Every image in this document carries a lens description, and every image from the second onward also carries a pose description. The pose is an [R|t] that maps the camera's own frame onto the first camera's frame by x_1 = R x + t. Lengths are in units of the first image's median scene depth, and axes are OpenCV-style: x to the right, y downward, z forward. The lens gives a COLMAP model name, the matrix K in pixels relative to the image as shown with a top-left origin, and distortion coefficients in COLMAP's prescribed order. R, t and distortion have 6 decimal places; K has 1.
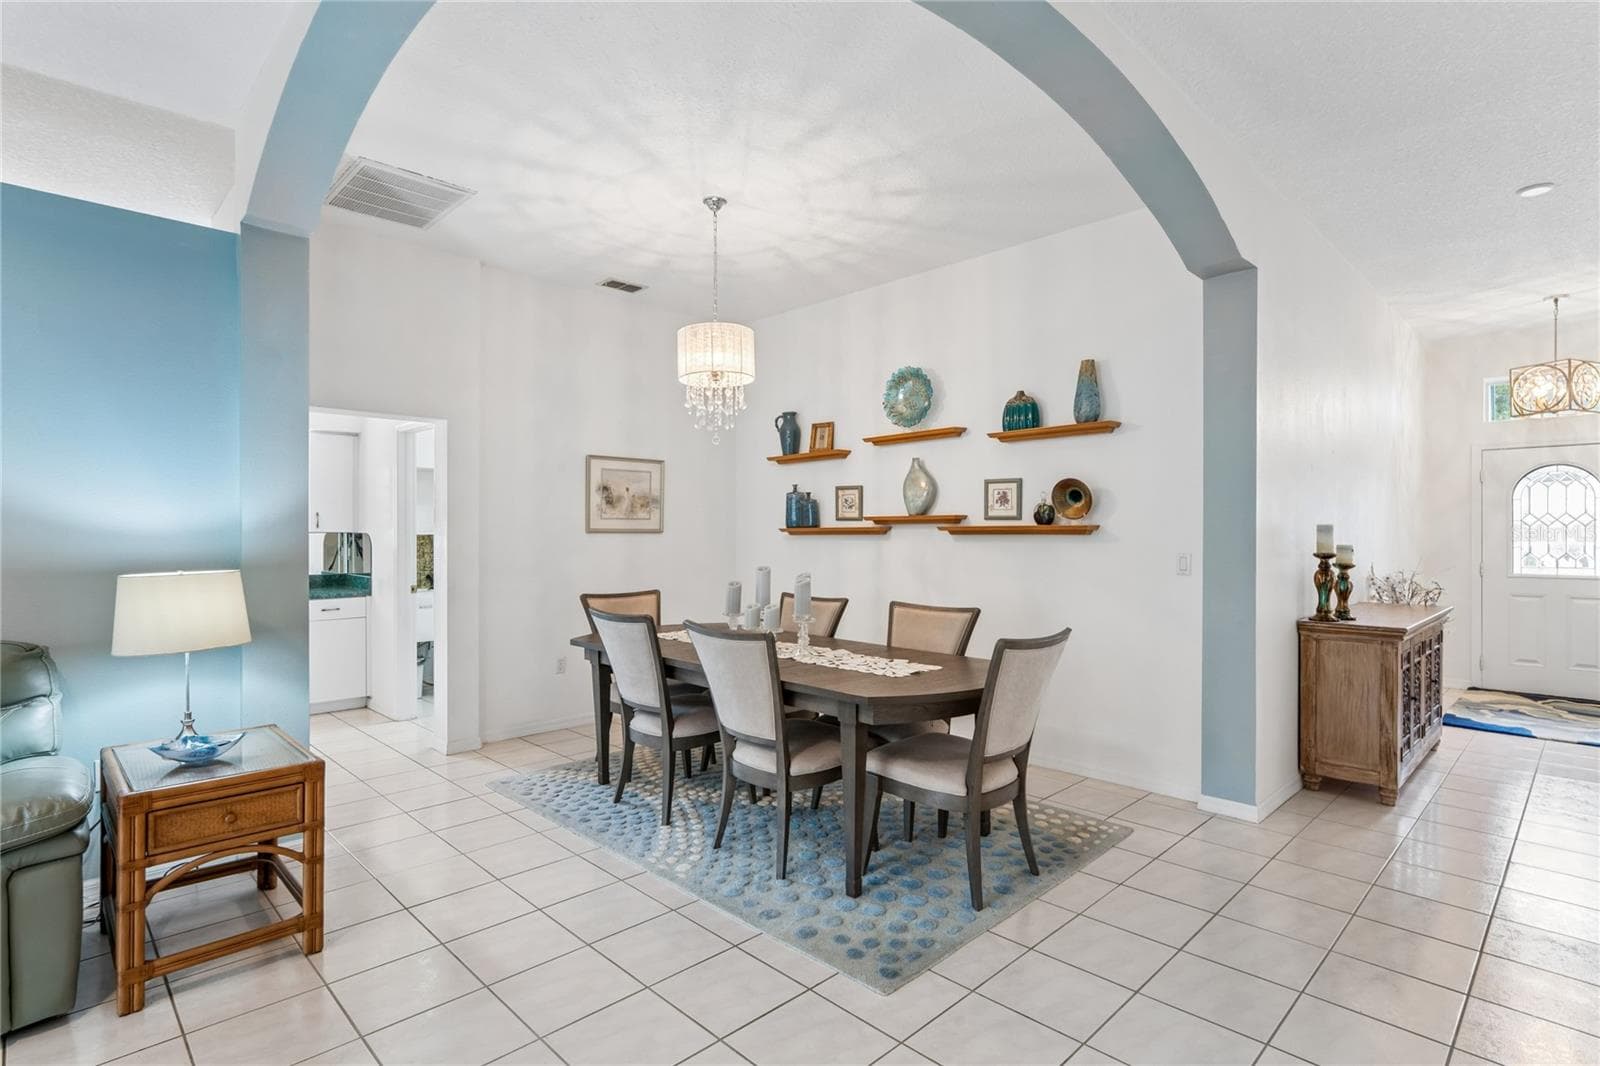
lens RADIAL K [[810.8, 0, 799.4], [0, 810.8, 527.8], [0, 0, 1]] dist [-0.003759, 0.000605]
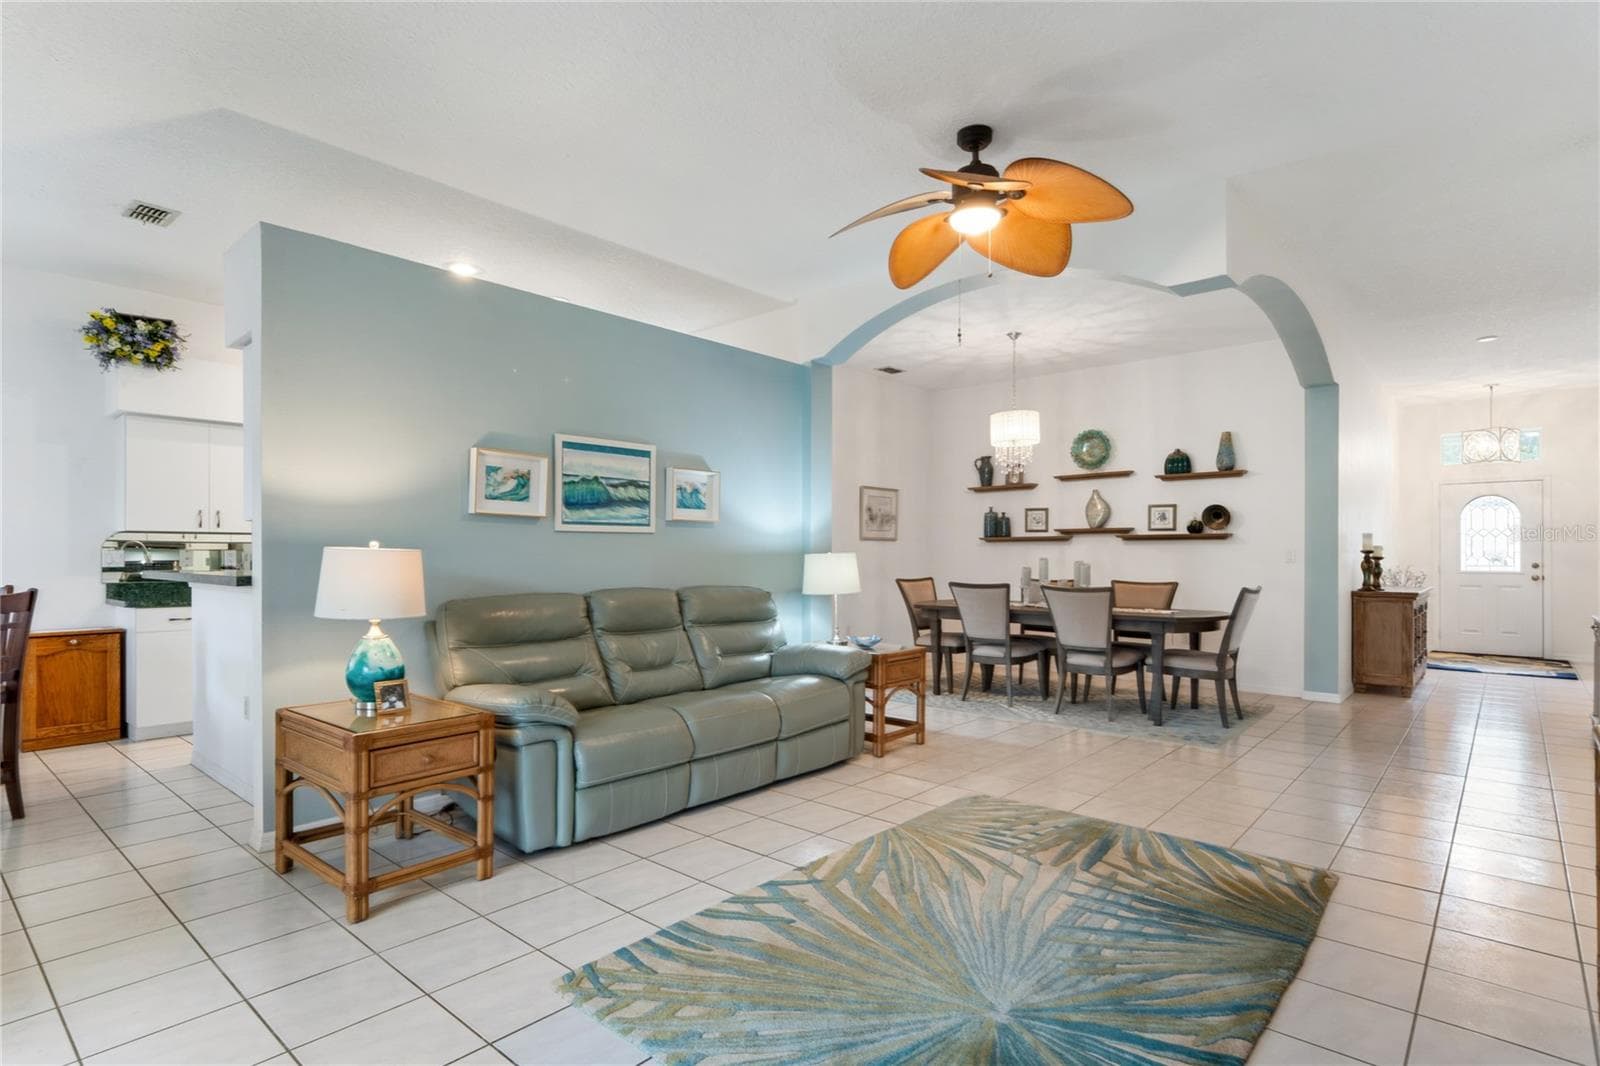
lens RADIAL K [[810.8, 0, 801.2], [0, 810.8, 544.7], [0, 0, 1]] dist [-0.003759, 0.000605]
pose [[0.997831, 0.001135, 0.065825, -0.548141], [-0.000896, 0.999993, -0.003657, 0.023514], [-0.065829, 0.003590, 0.997824, -0.514666]]
